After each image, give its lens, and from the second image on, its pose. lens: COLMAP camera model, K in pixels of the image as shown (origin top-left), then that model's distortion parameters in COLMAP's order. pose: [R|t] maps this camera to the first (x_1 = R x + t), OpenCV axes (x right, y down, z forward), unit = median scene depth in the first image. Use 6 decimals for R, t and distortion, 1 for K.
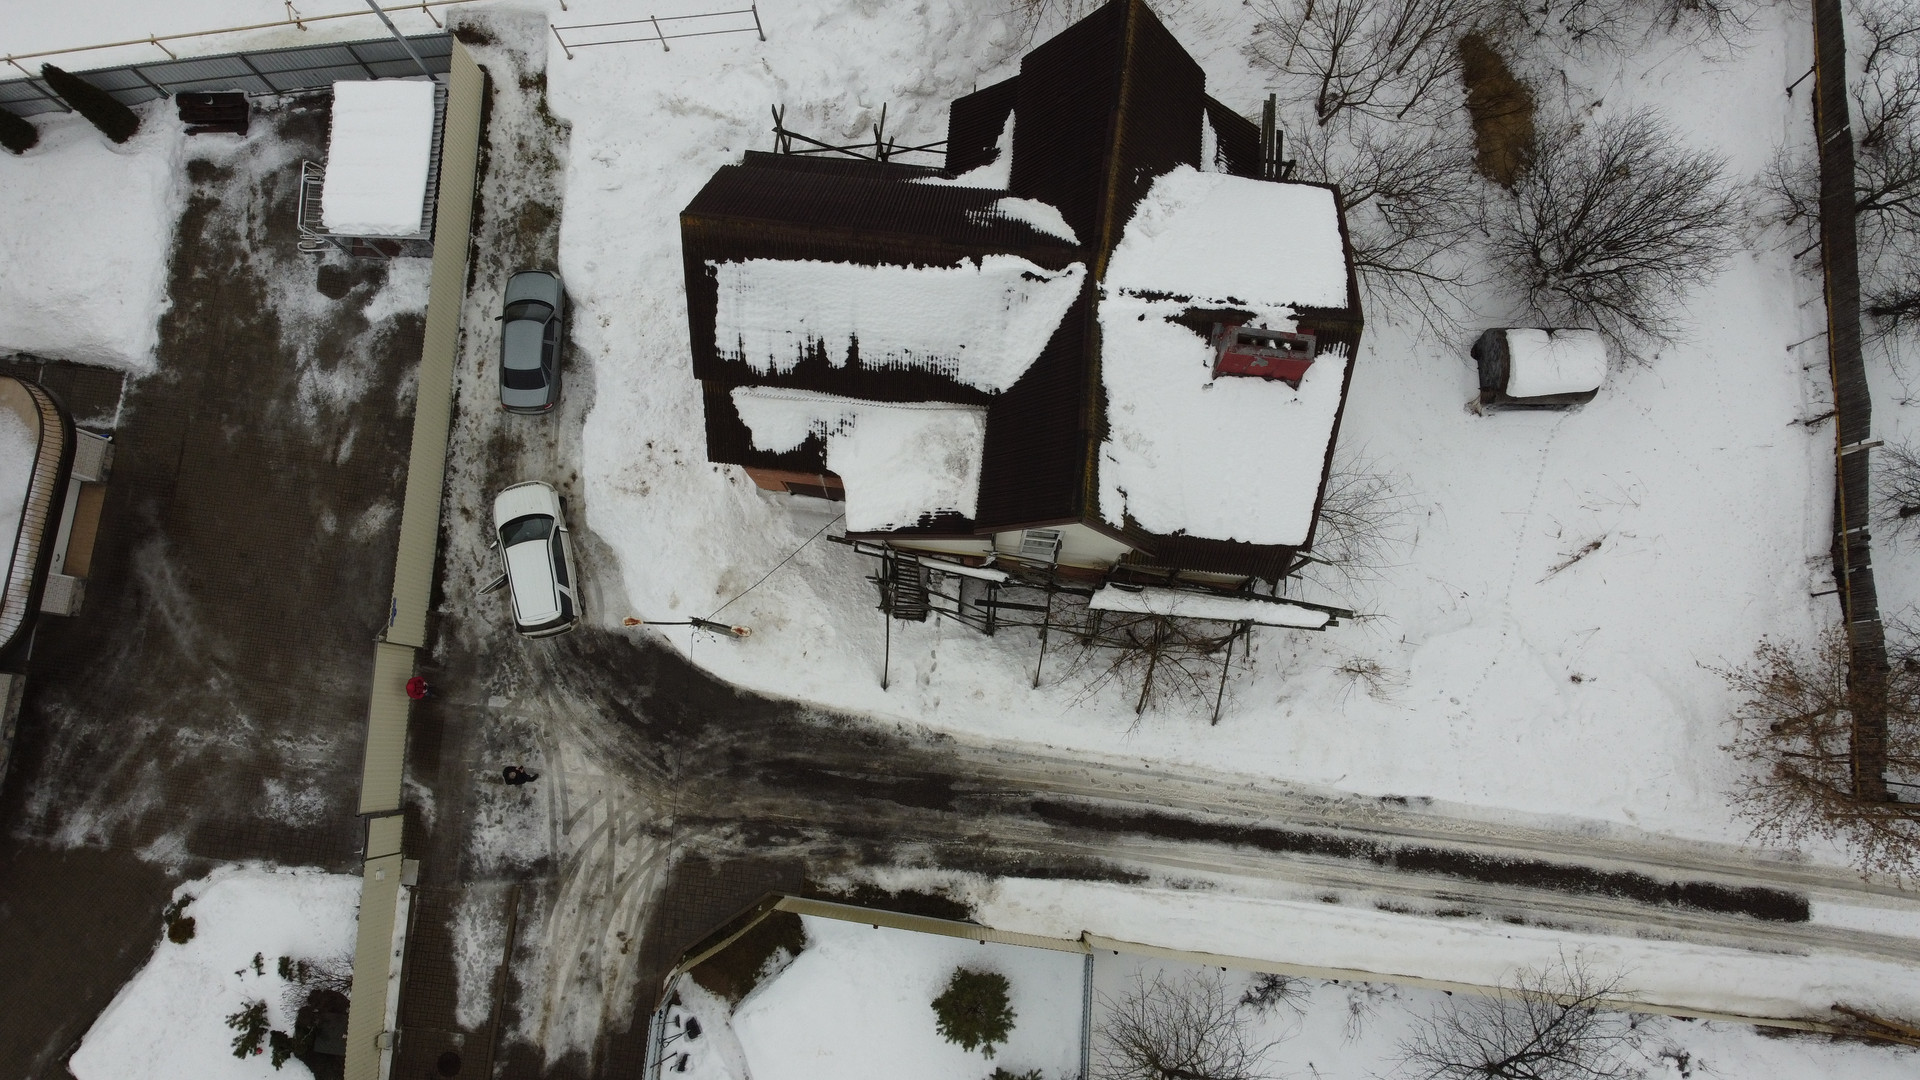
lens RADIAL K [[1452.9, 0, 965.0], [0, 1452.9, 539.2], [0, 0, 1]] dist [0.003096, -0.003924]
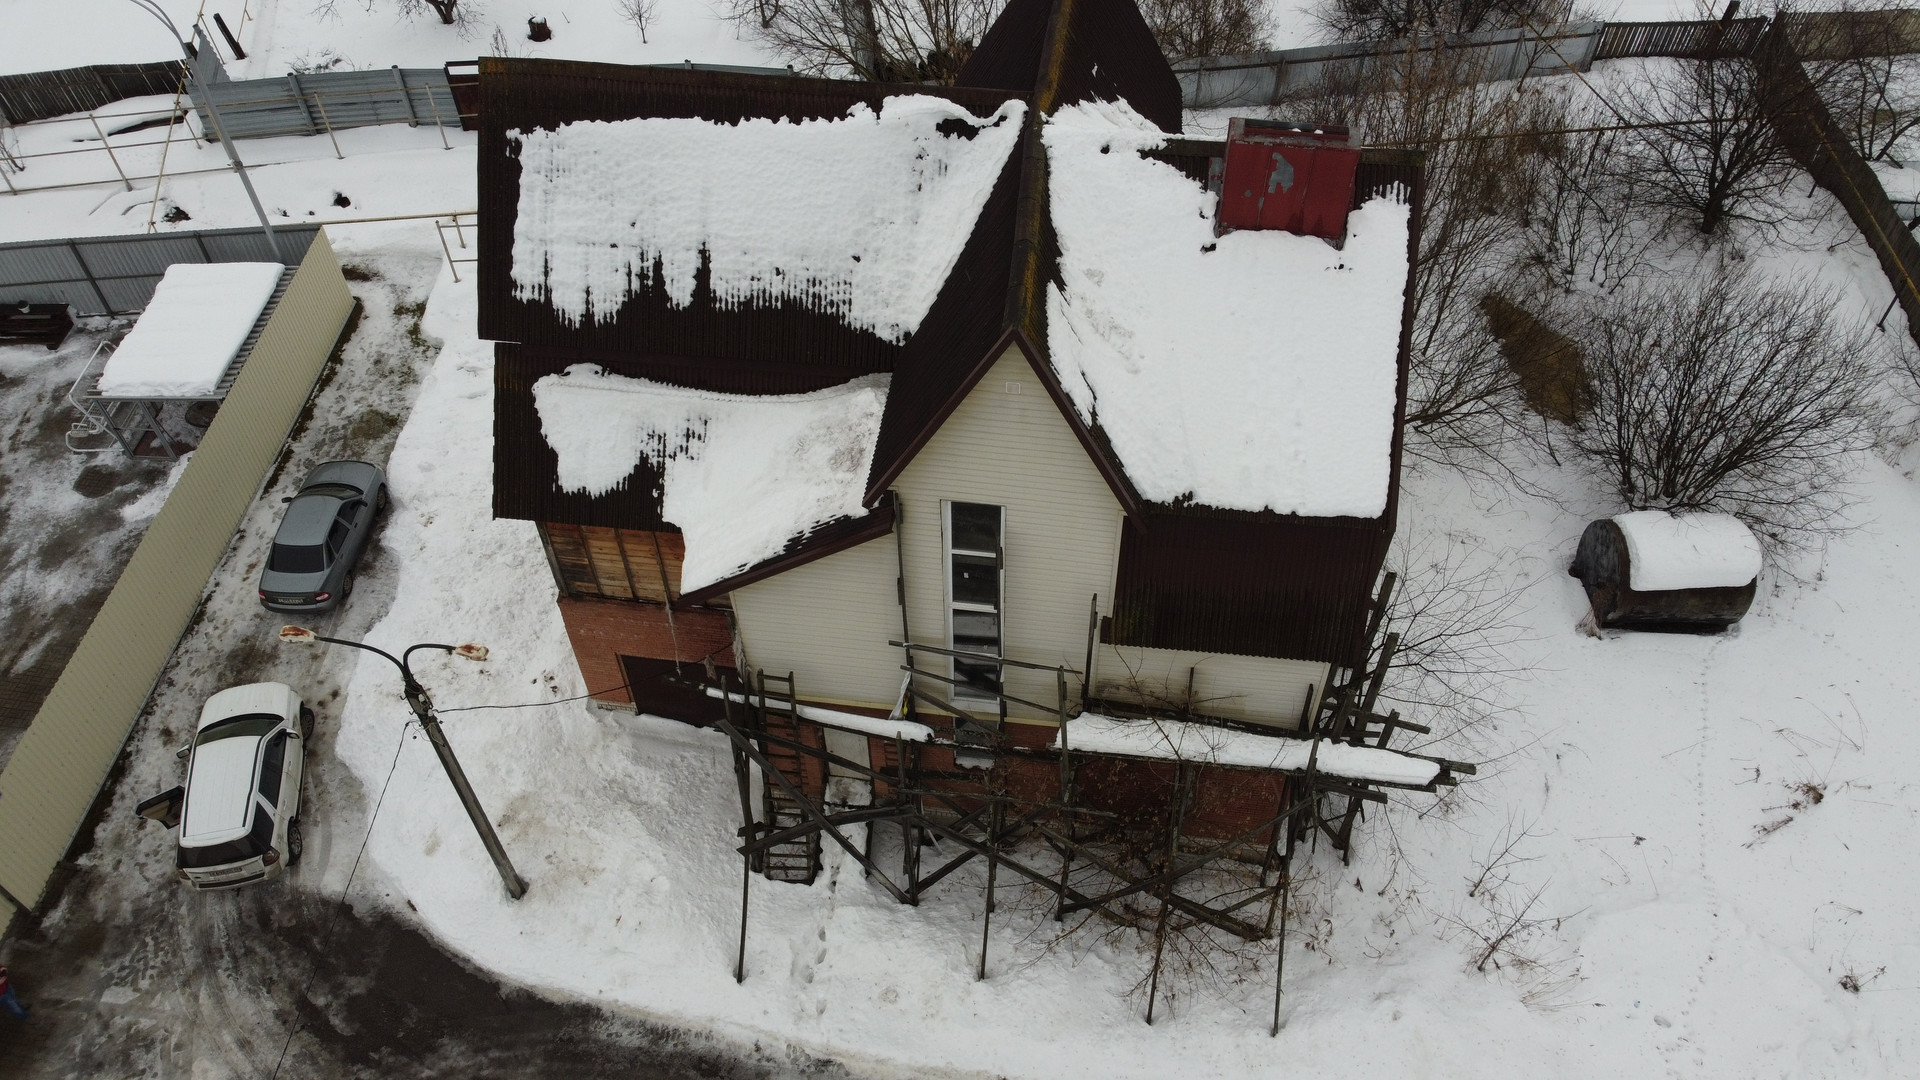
lens RADIAL K [[1451.2, 0, 964.1], [0, 1451.2, 541.9], [0, 0, 1]] dist [0.006676, -0.010772]
pose [[0.999860, 0.011560, -0.012076, 0.046833], [-0.016251, 0.841428, -0.540124, 0.280575], [0.003917, 0.540245, 0.841499, 0.375442]]
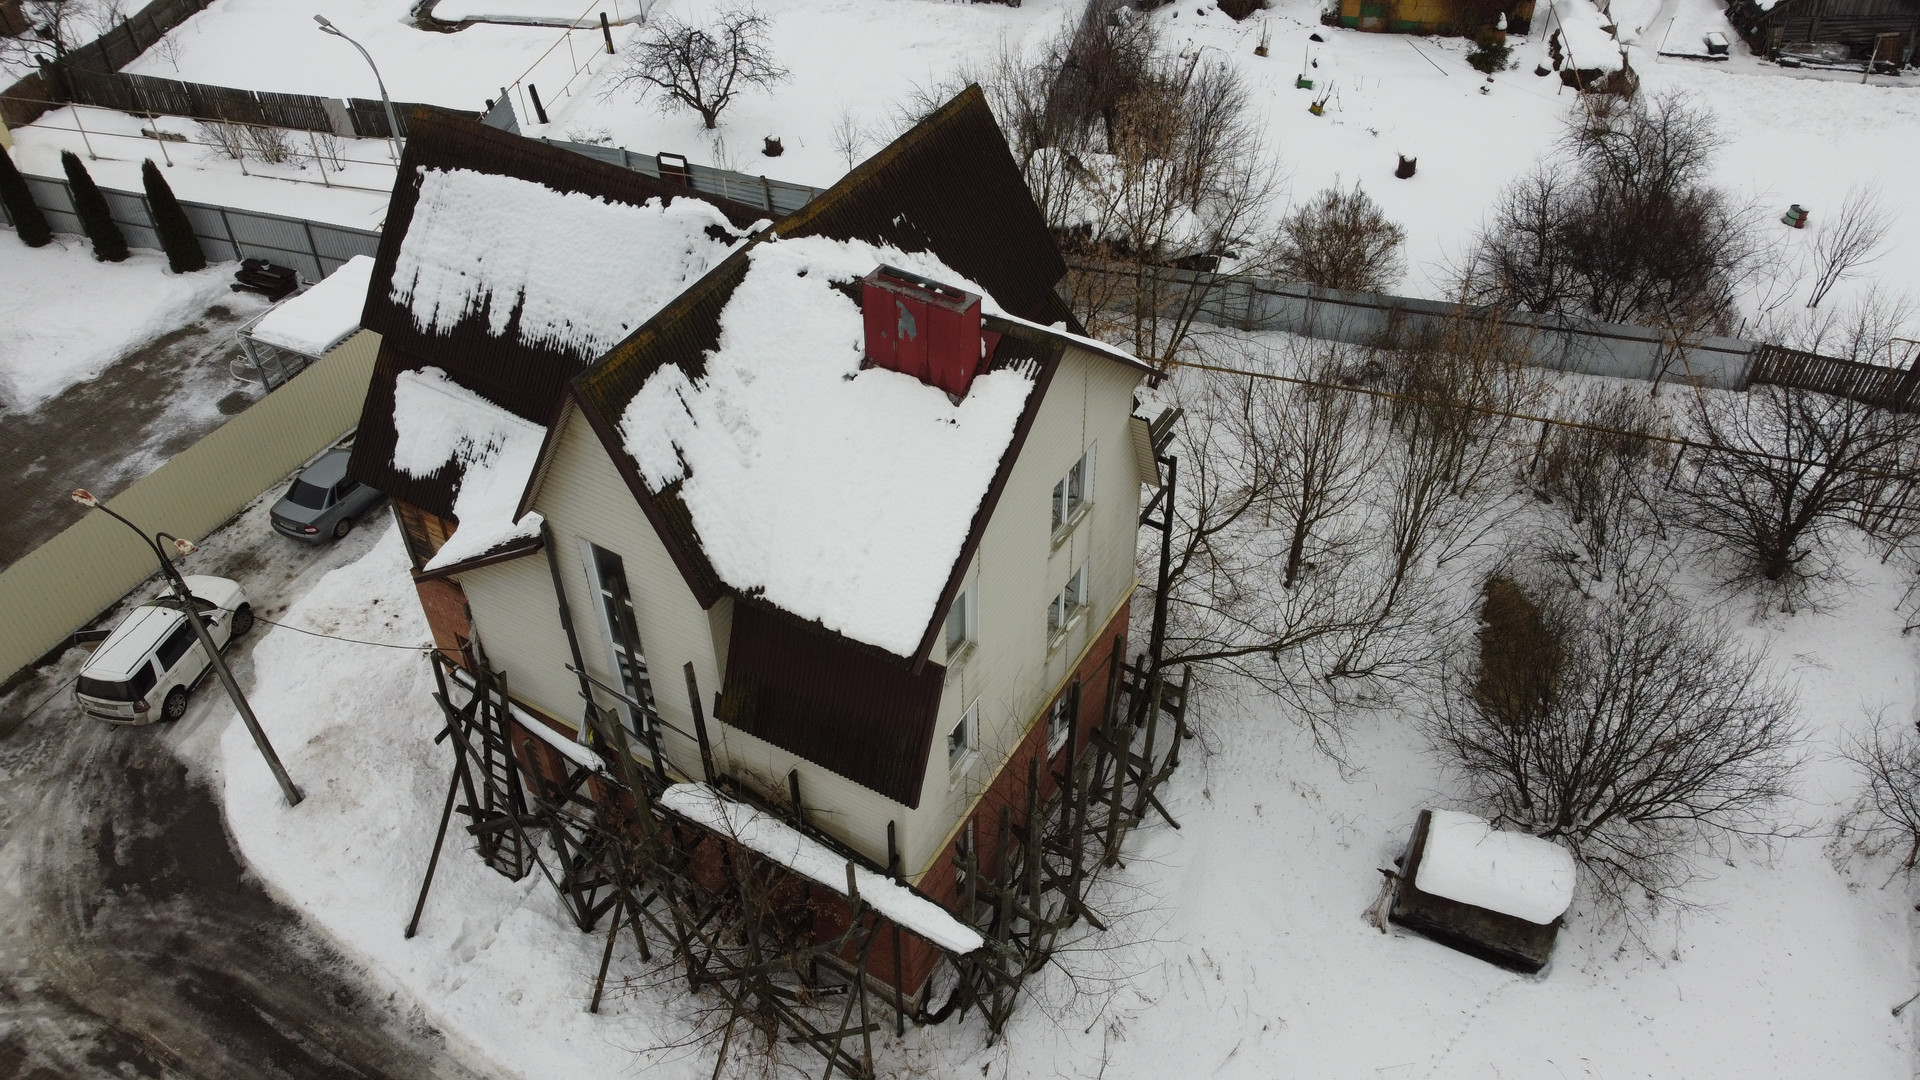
lens RADIAL K [[1451.2, 0, 964.1], [0, 1451.2, 541.9], [0, 0, 1]] dist [0.006676, -0.010772]
pose [[0.911857, 0.271338, -0.308047, 0.347566], [-0.405895, 0.708127, -0.577759, 0.262323], [0.061369, 0.651868, 0.755845, 0.376153]]
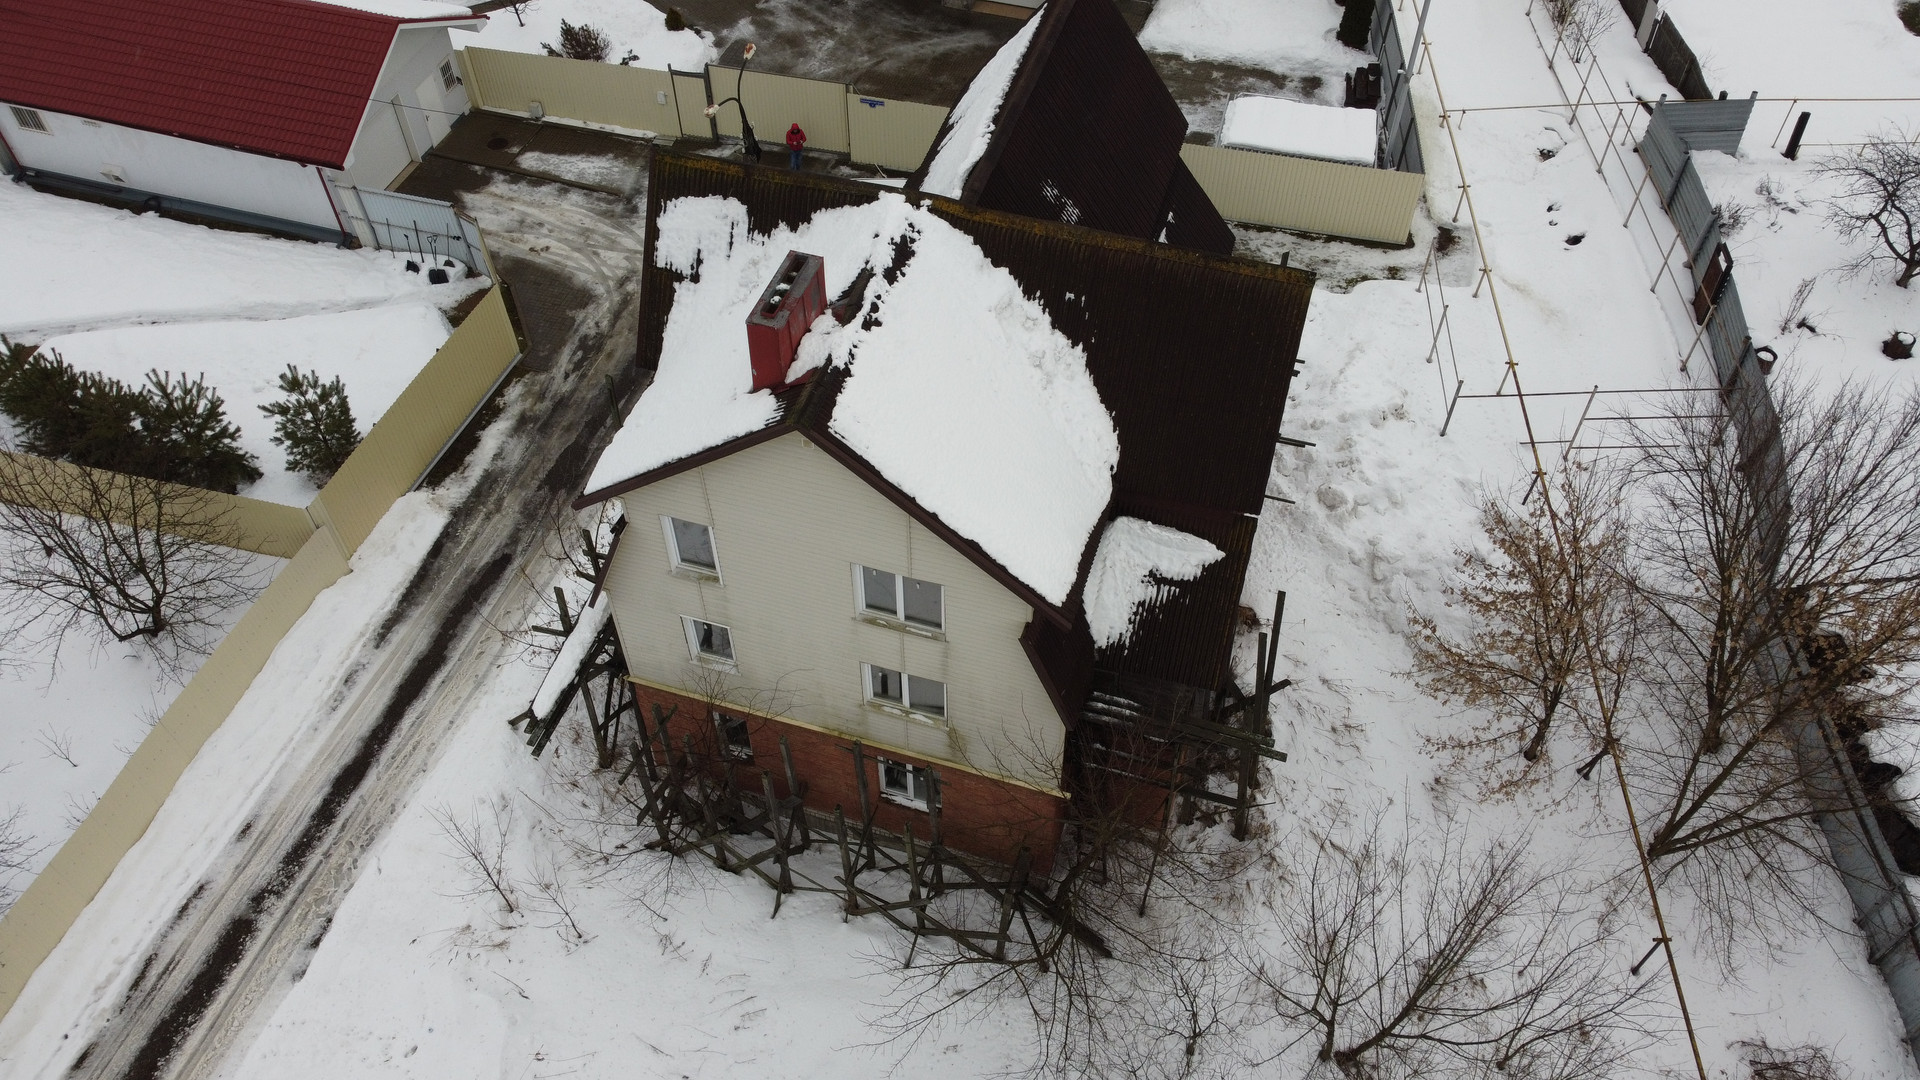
lens RADIAL K [[1452.9, 0, 965.0], [0, 1452.9, 539.2], [0, 0, 1]] dist [0.003096, -0.003924]
pose [[-0.190781, 0.748847, -0.634690, 0.545870], [-0.971568, -0.051694, 0.231050, -0.288069], [0.140211, 0.660724, 0.737417, 0.383184]]
